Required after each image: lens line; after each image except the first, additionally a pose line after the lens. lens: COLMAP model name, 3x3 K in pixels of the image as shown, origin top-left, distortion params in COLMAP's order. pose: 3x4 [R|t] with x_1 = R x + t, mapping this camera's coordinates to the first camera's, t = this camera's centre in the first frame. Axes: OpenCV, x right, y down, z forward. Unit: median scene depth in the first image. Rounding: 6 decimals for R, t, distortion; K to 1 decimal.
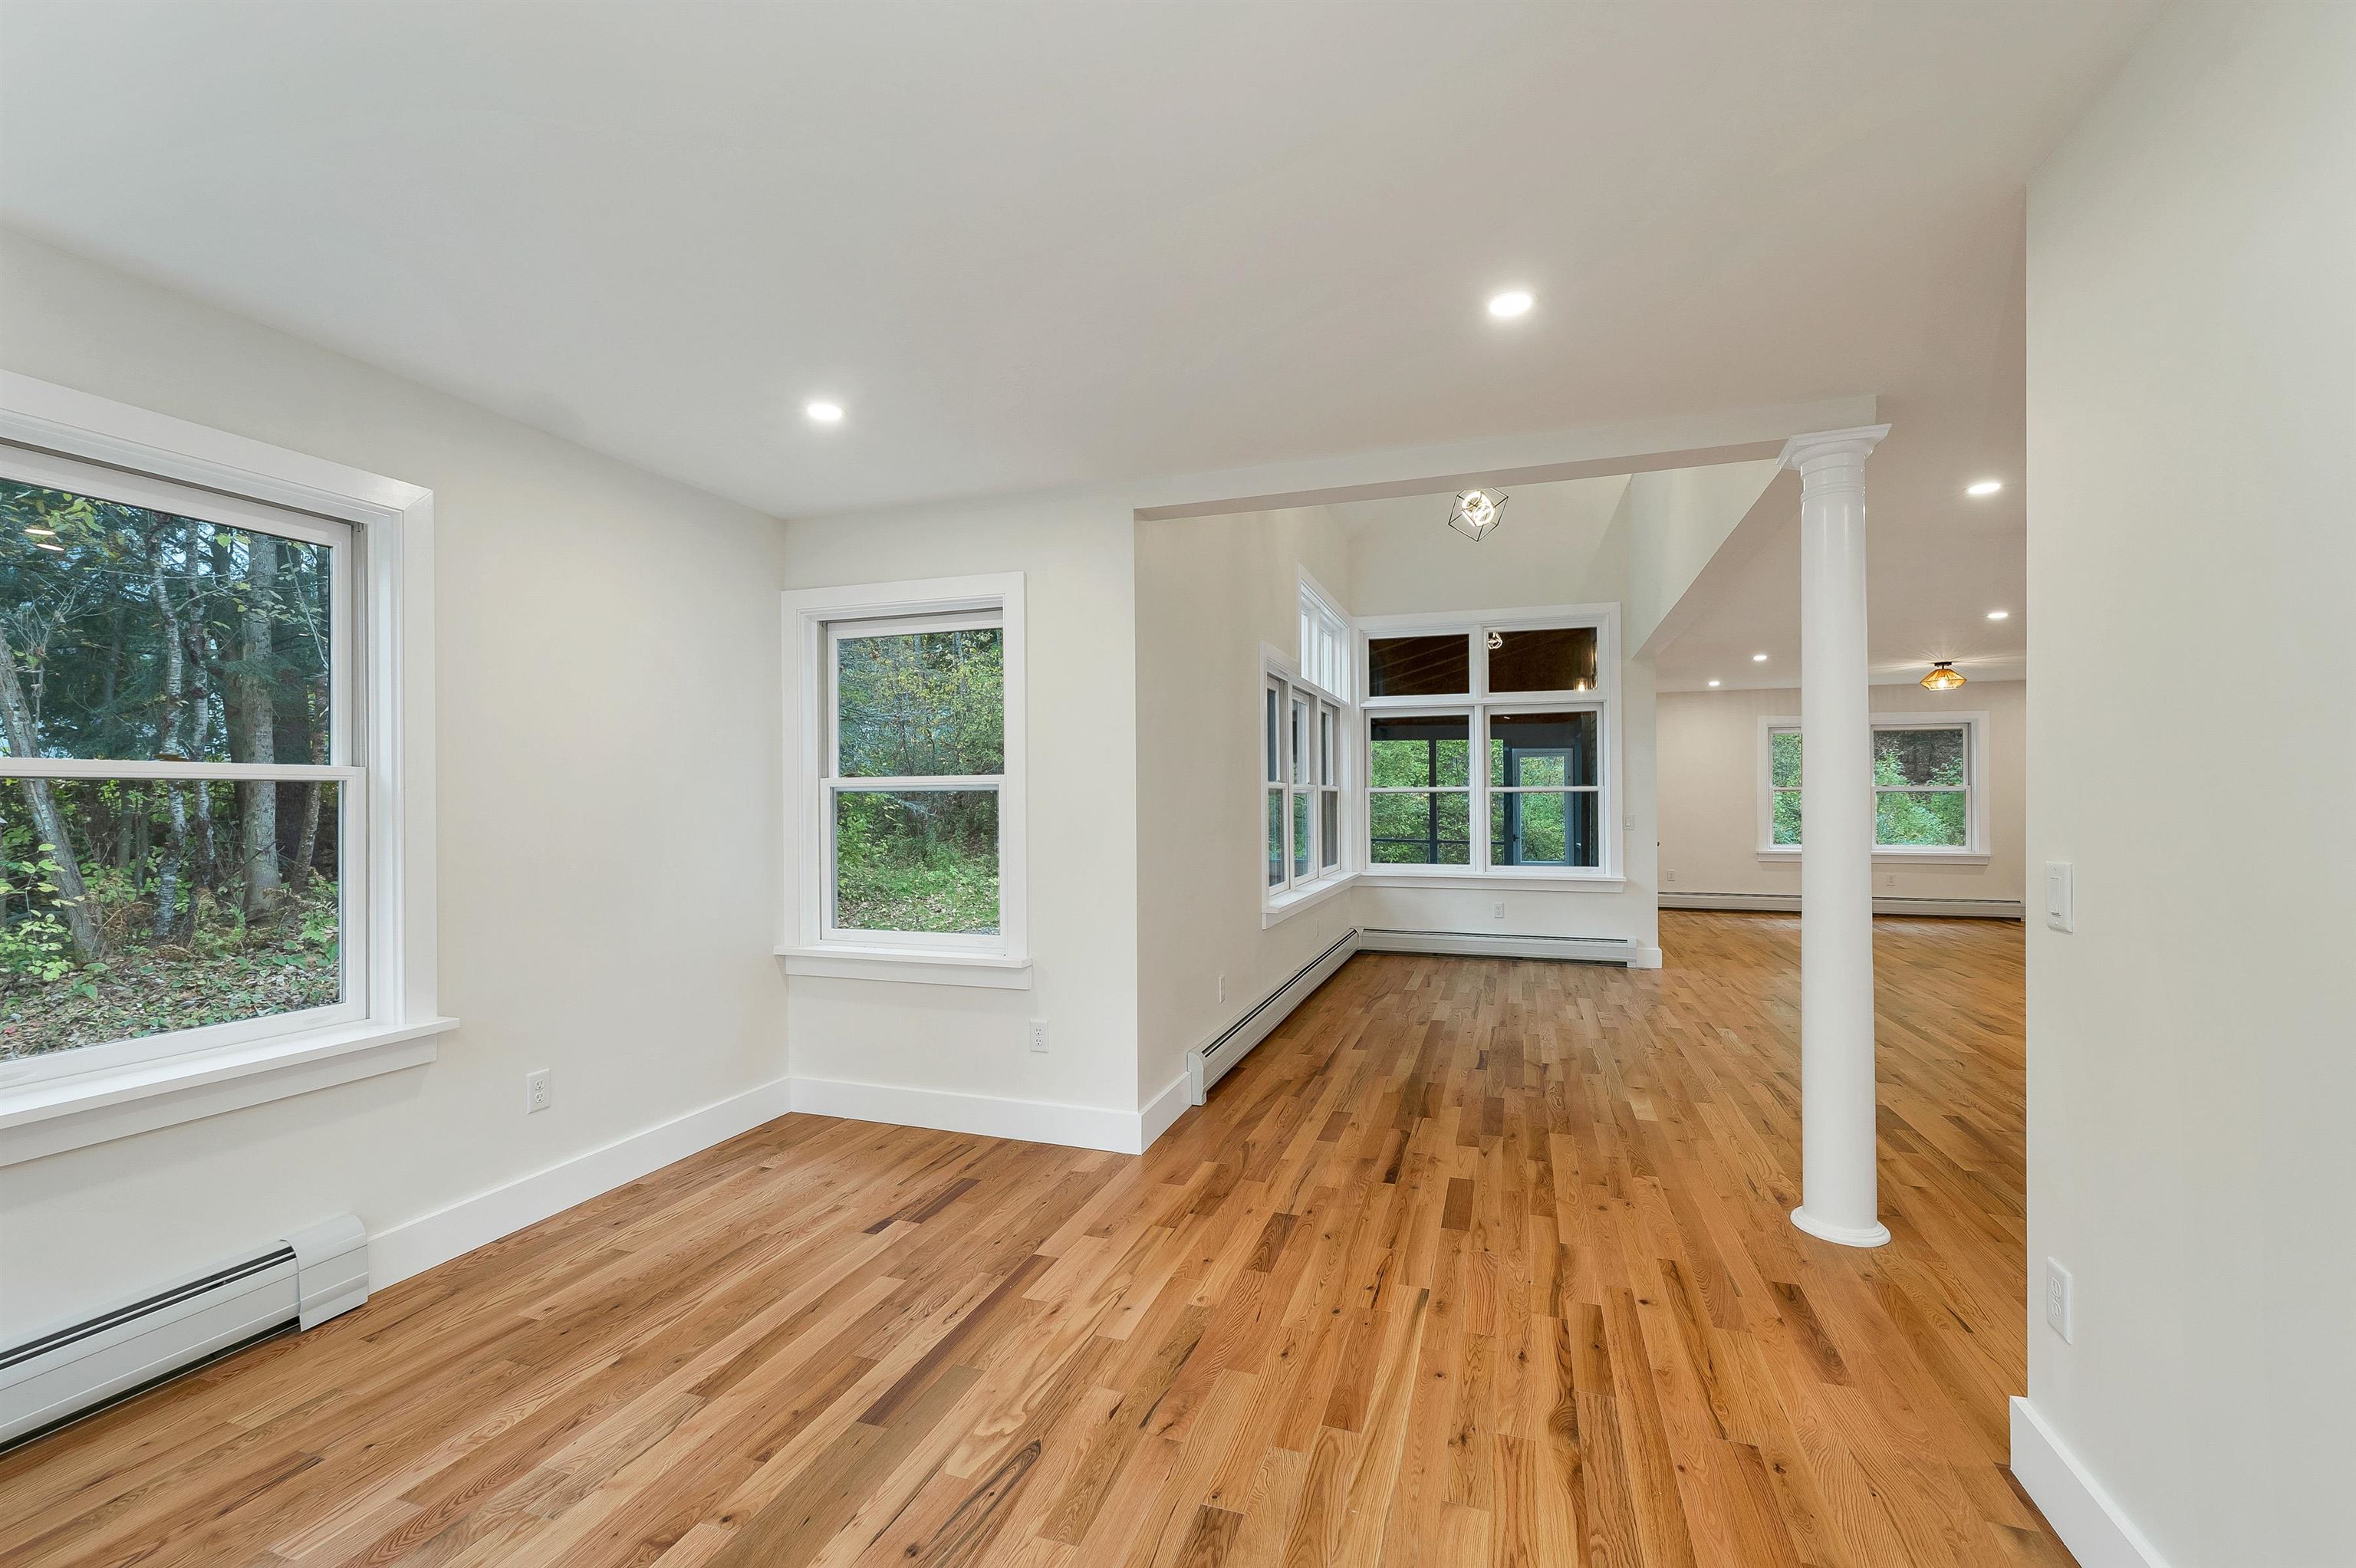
lens RADIAL K [[1002.1, 0, 1165.0], [0, 1002.1, 790.5], [0, 0, 1]] dist [0.001067, -0.000012]
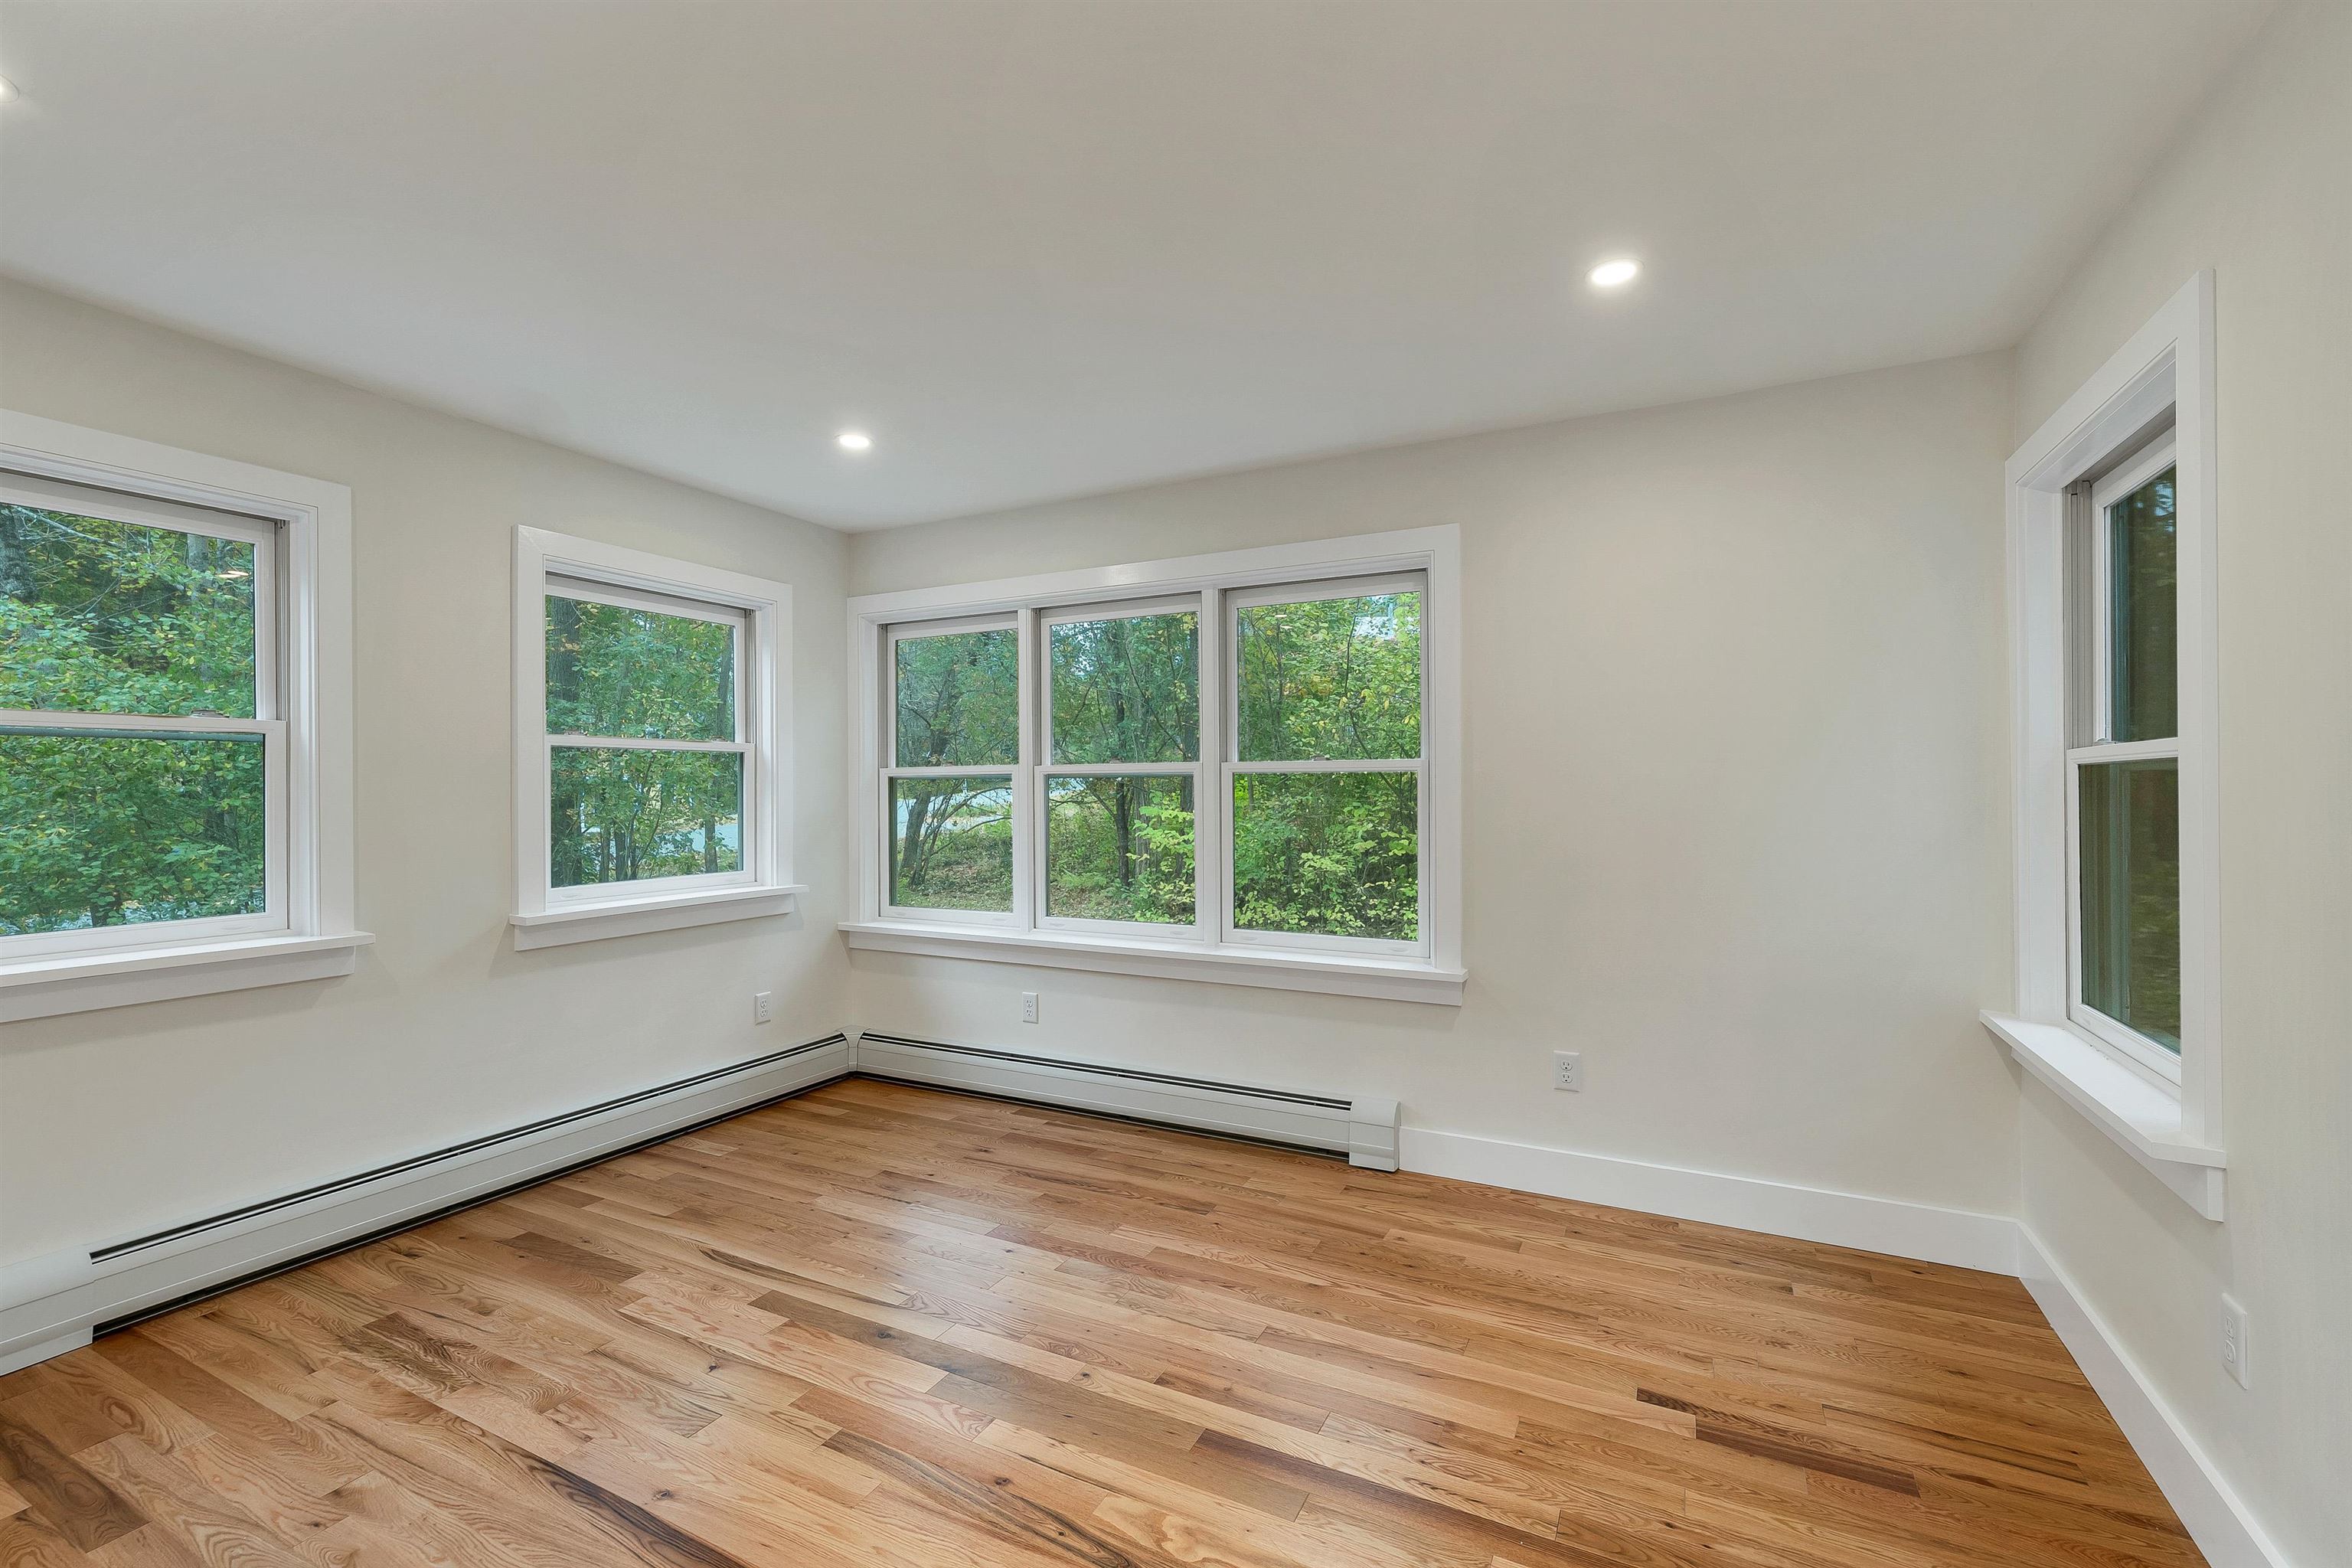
lens RADIAL K [[1000.5, 0, 1163.1], [0, 1000.5, 790.4], [0, 0, 1]] dist [0.001067, -0.000012]
pose [[-0.144803, 0.004139, -0.989452, 0.526285], [0.009711, 0.999949, 0.002762, 0.009395], [0.989413, -0.009209, -0.144836, 0.894143]]
